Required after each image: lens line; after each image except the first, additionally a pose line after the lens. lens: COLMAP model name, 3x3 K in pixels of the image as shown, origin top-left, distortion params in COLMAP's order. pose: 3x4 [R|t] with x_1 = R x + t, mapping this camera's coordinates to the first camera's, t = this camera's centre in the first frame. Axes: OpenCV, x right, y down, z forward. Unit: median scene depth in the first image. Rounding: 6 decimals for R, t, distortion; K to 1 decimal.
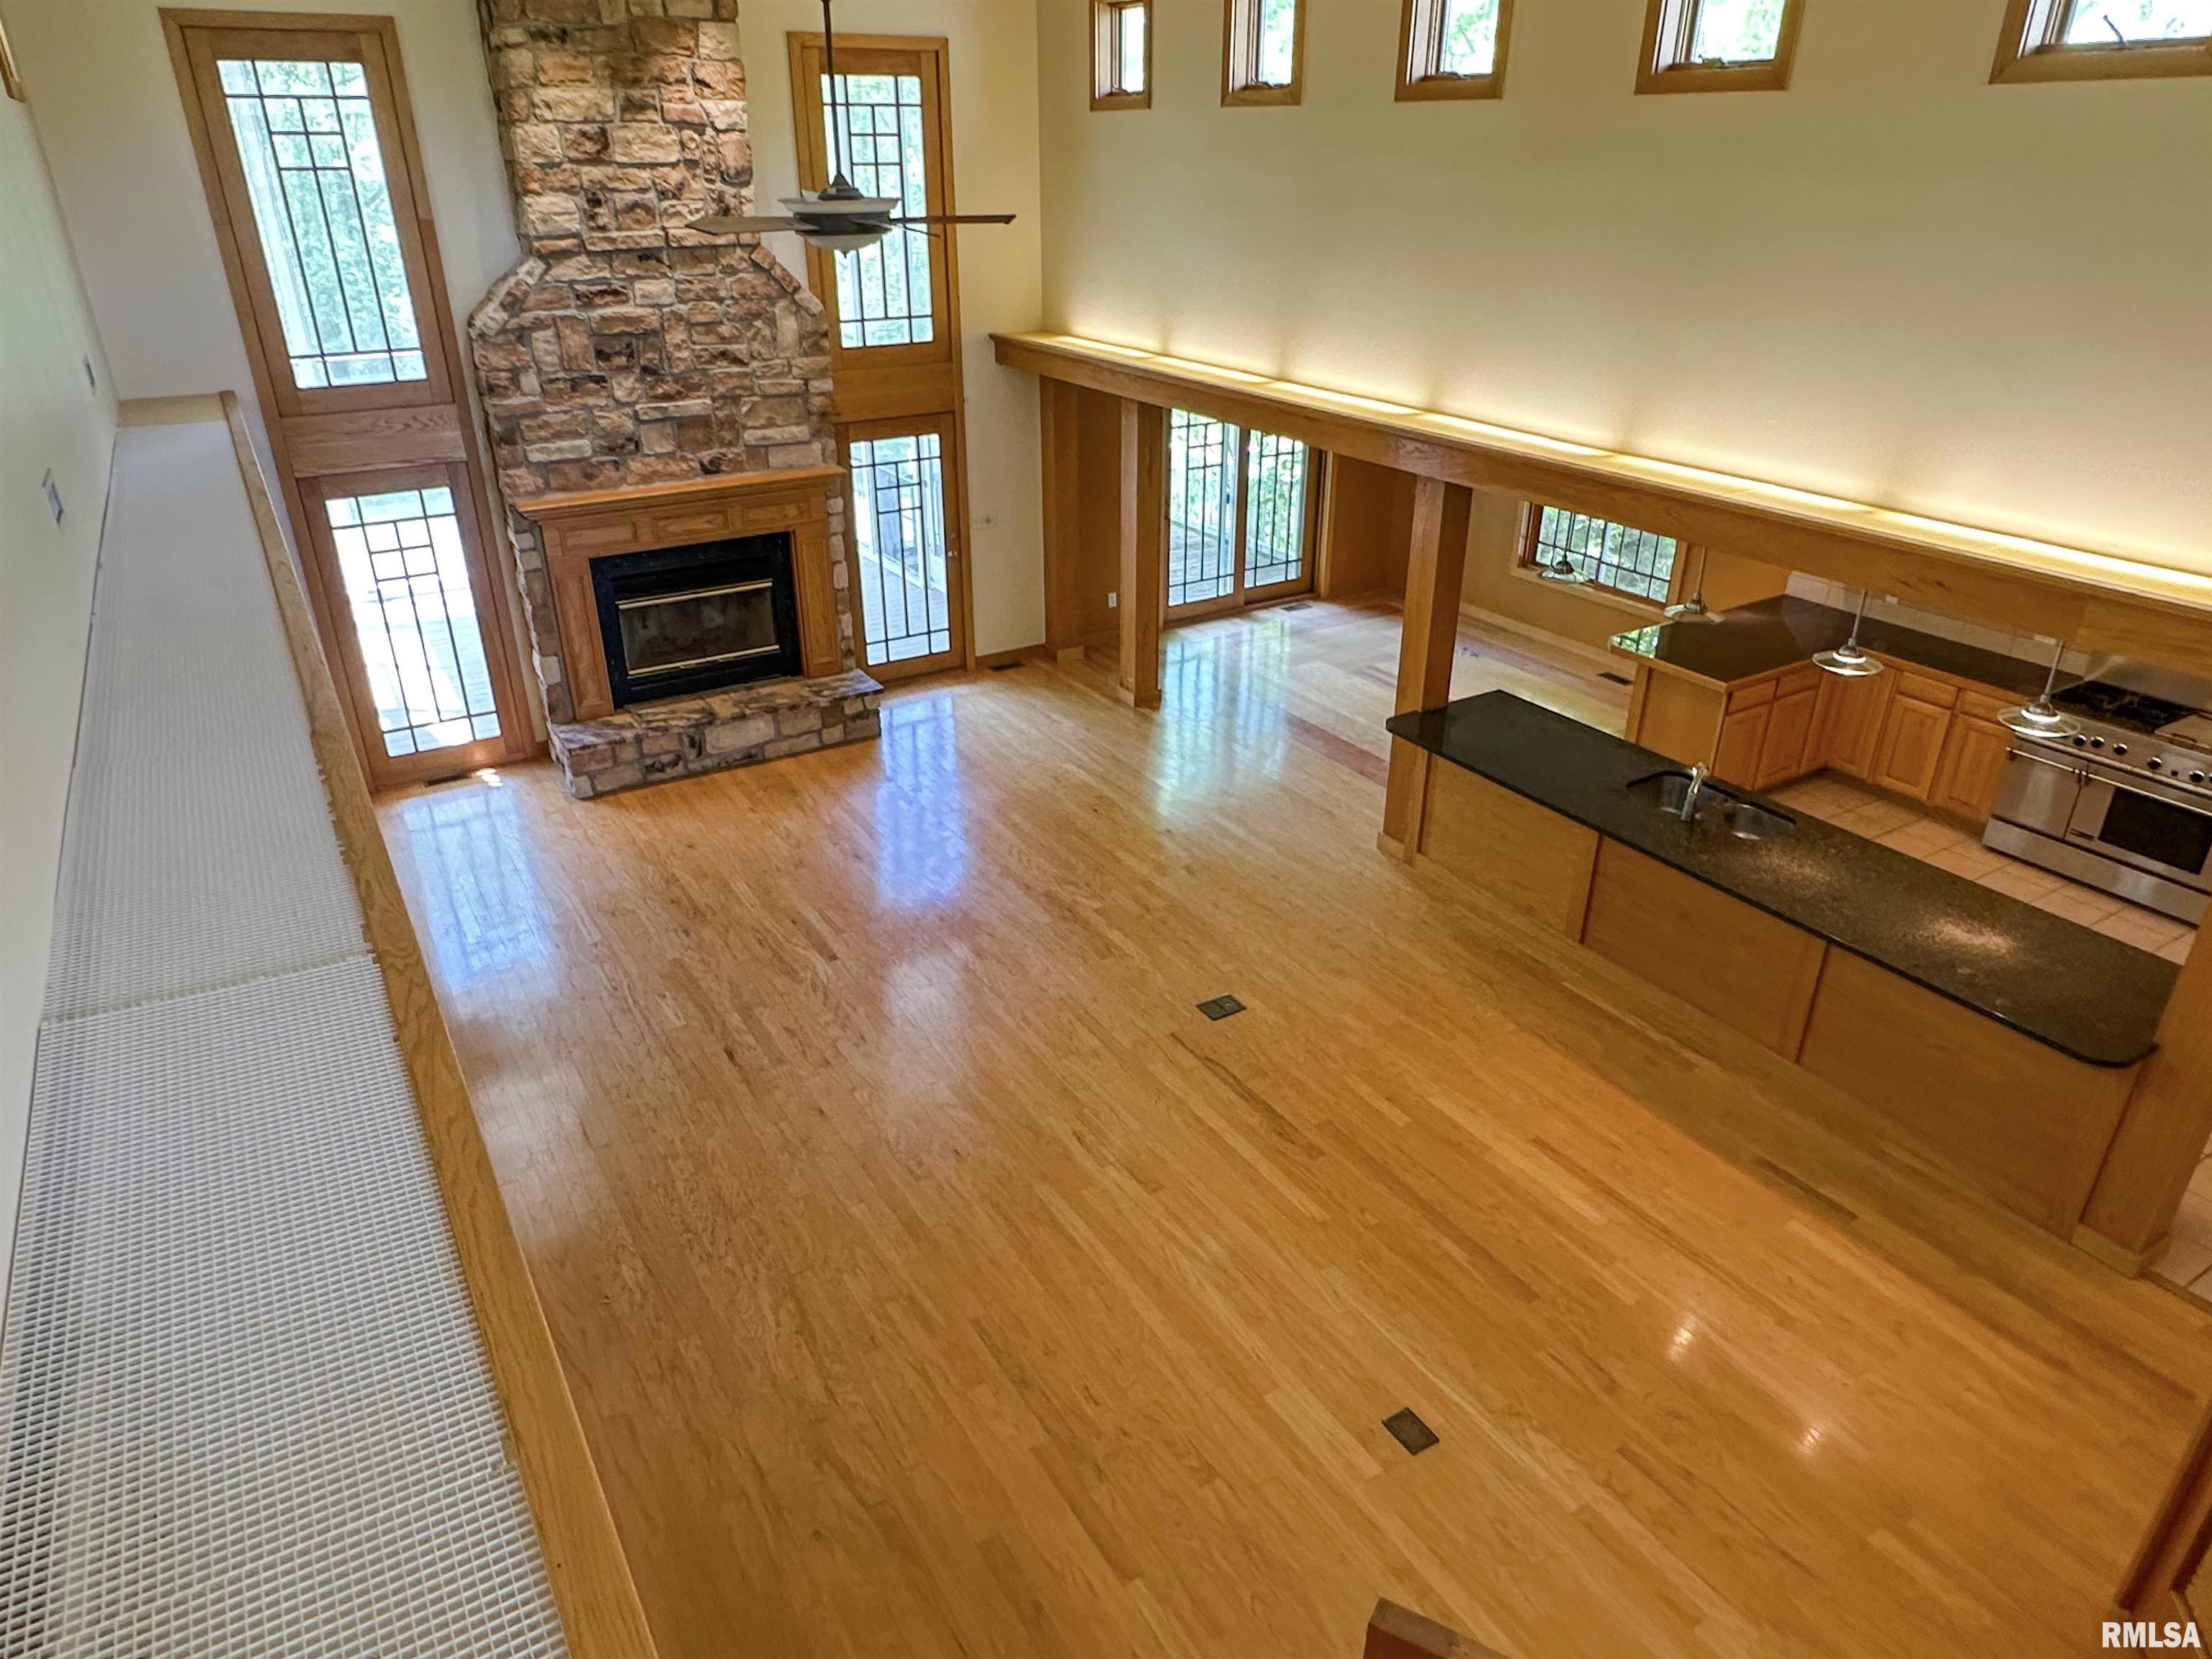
lens RADIAL K [[1386.3, 0, 1093.8], [0, 1386.3, 826.1], [0, 0, 1]] dist [0.000995, -0.000475]
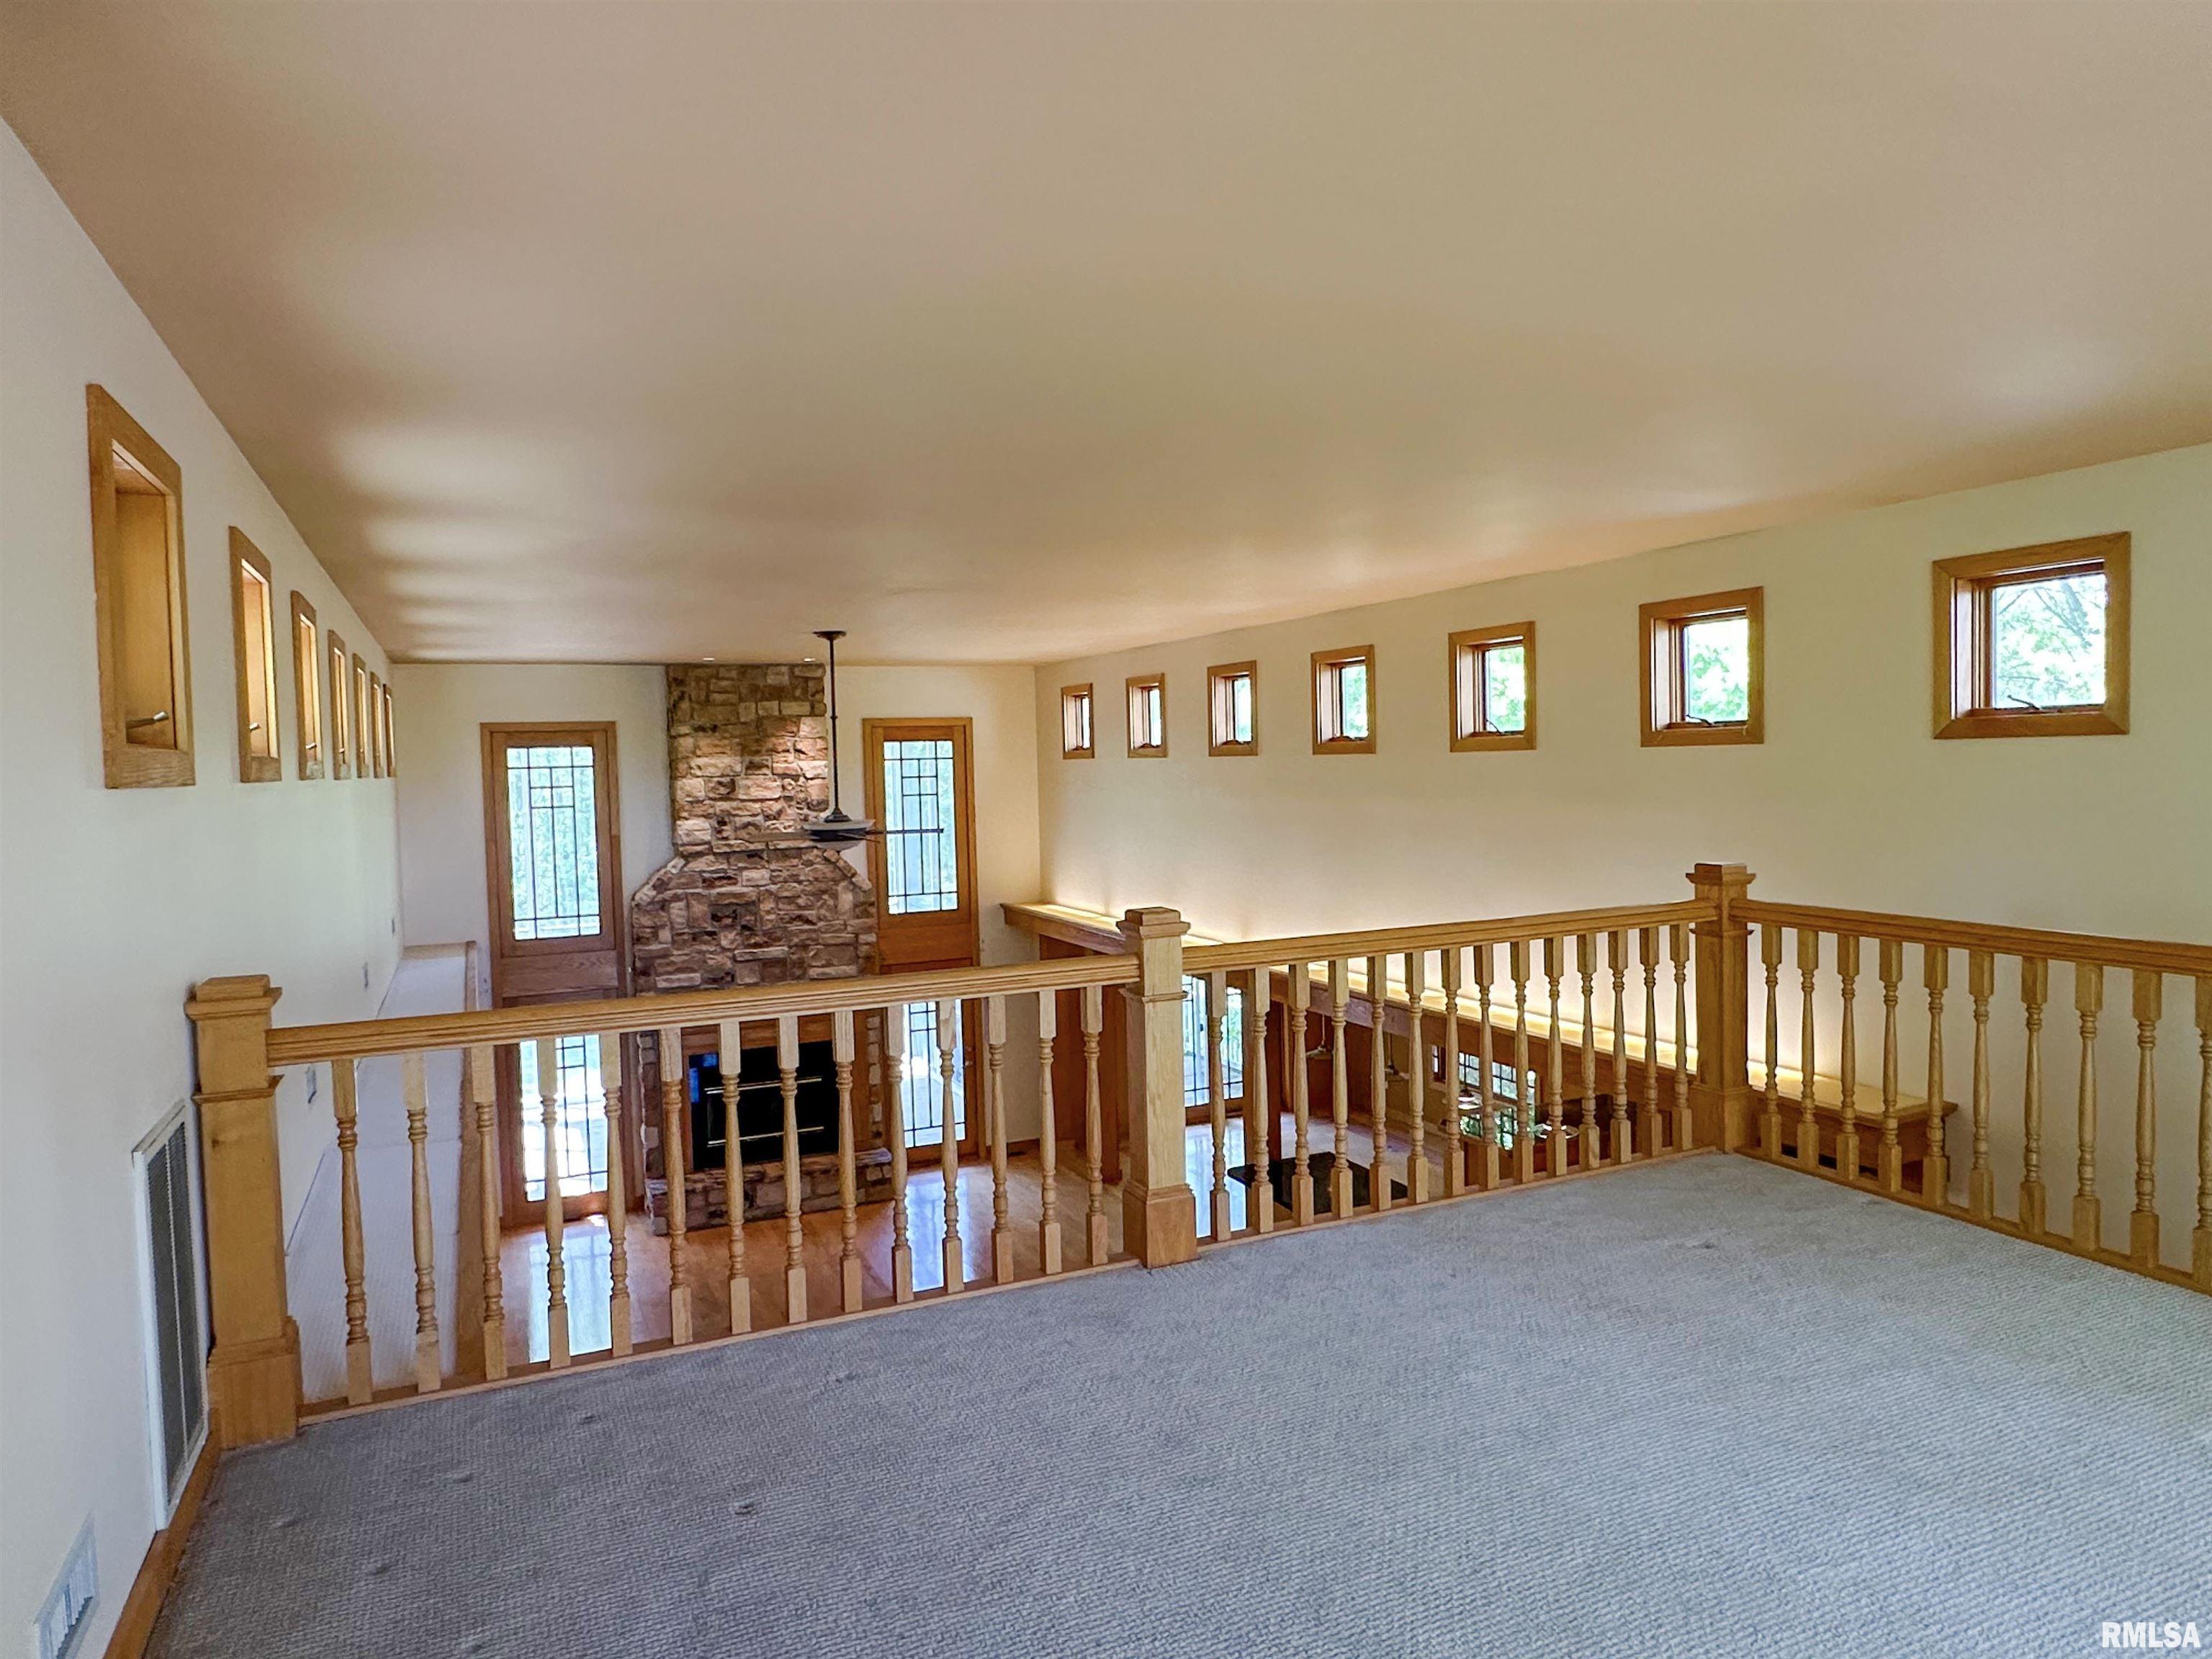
lens RADIAL K [[1386.3, 0, 1093.8], [0, 1386.3, 826.1], [0, 0, 1]] dist [0.000995, -0.000475]
pose [[0.992067, -0.016979, -0.124559, 0.228963], [-0.033848, 0.918166, -0.394748, 0.138552], [0.121068, 0.395833, 0.910307, -0.330241]]
